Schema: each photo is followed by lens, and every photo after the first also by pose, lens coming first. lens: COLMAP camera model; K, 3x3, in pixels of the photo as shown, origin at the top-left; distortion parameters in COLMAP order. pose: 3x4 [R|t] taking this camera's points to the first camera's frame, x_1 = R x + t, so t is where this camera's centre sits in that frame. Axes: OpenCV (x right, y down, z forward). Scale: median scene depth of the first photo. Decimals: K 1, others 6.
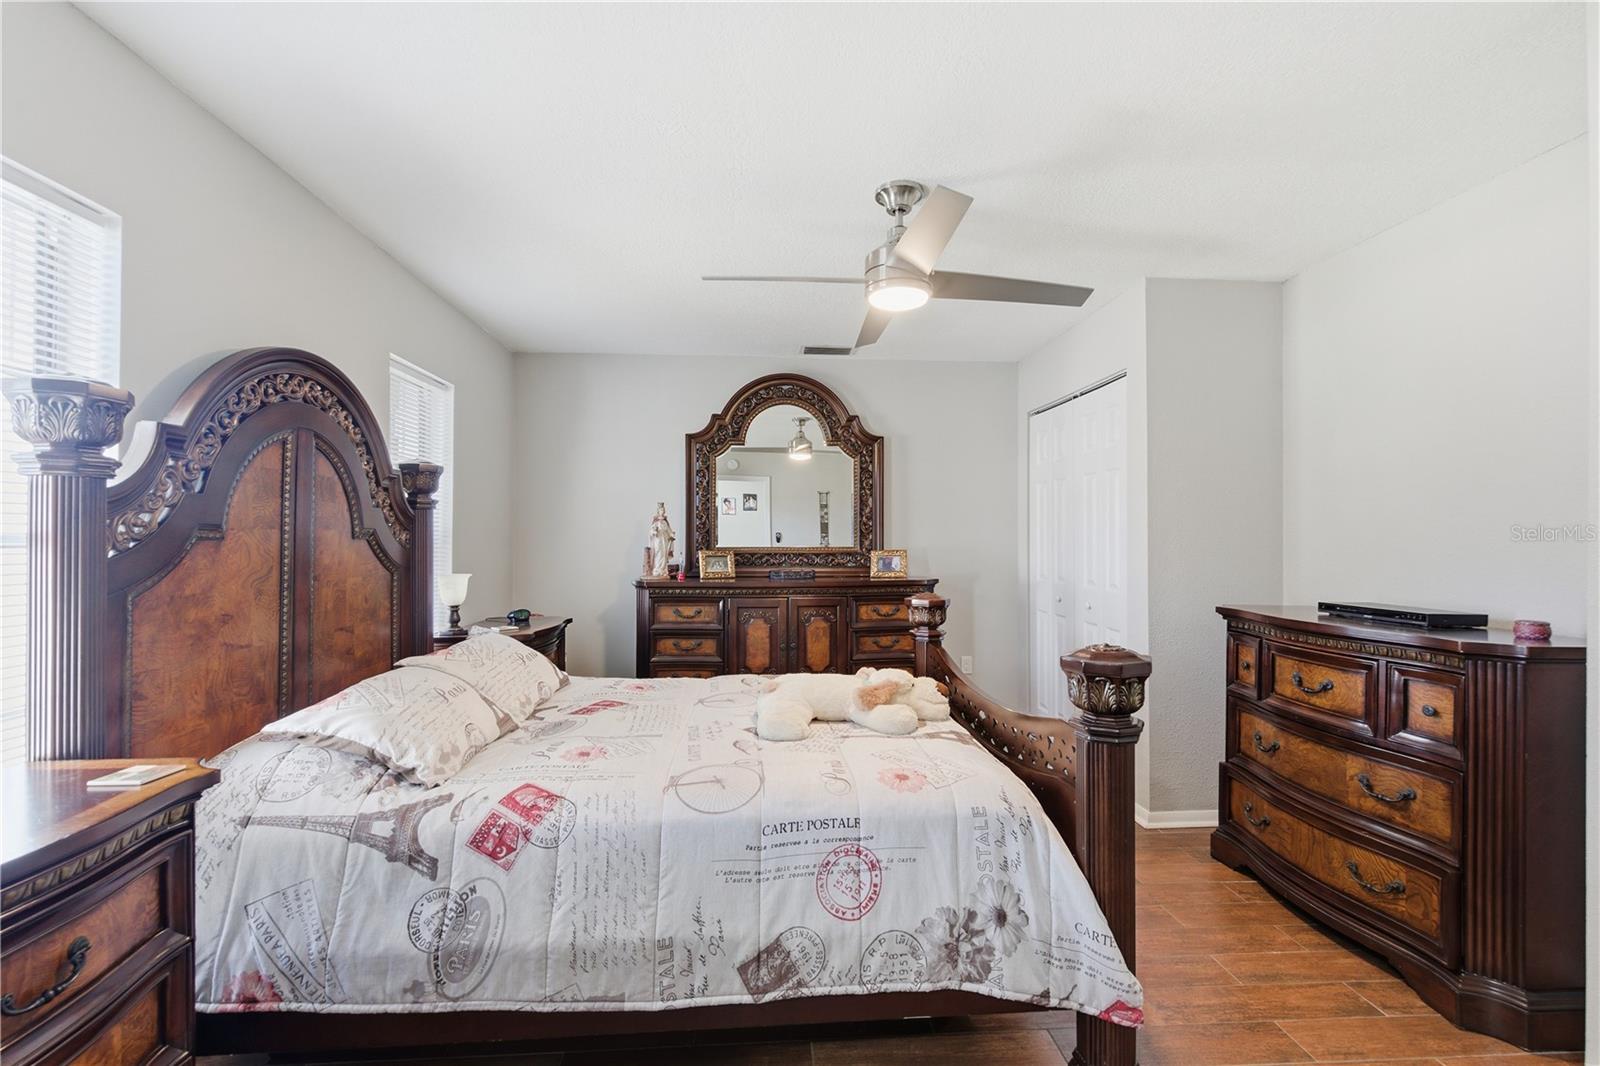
lens RADIAL K [[720.9, 0, 799.2], [0, 720.9, 542.8], [0, 0, 1]] dist [0.002104, -0.003177]
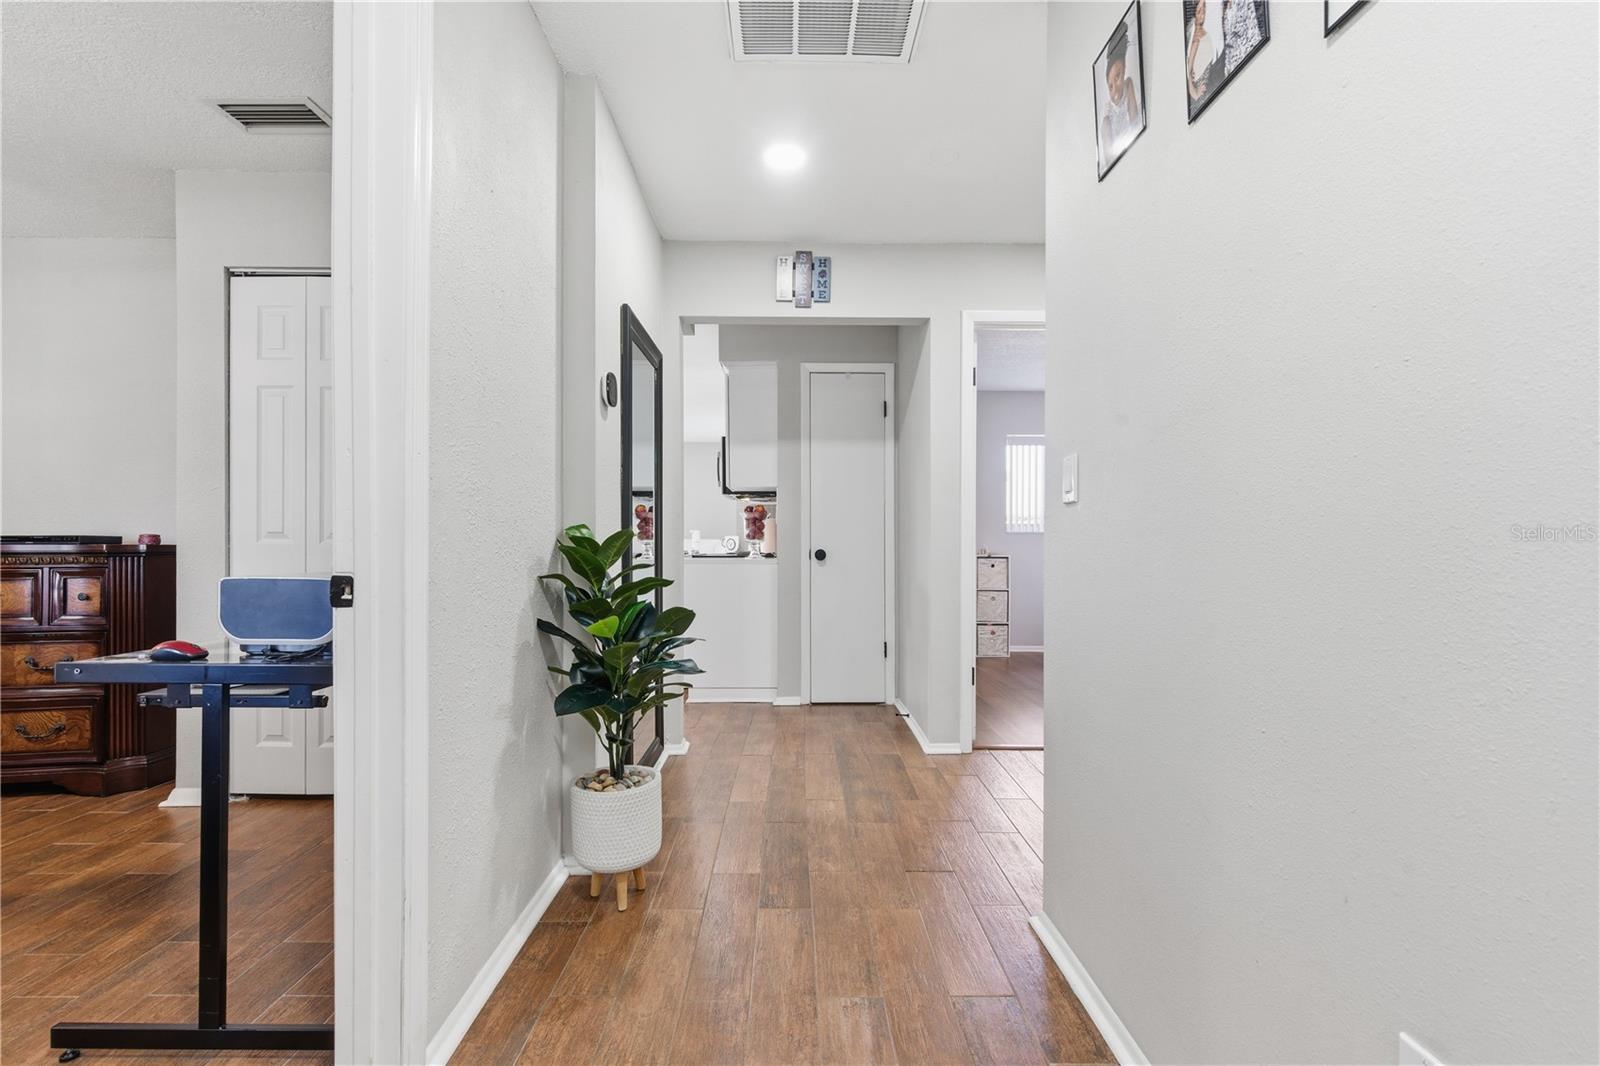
lens RADIAL K [[720.9, 0, 800.3], [0, 720.9, 532.6], [0, 0, 1]] dist [0.002104, -0.003177]
pose [[0.051606, -0.003120, 0.998663, -0.497600], [-0.004376, 0.999985, 0.003350, 0.087095], [-0.998658, -0.004543, 0.051592, -0.516473]]
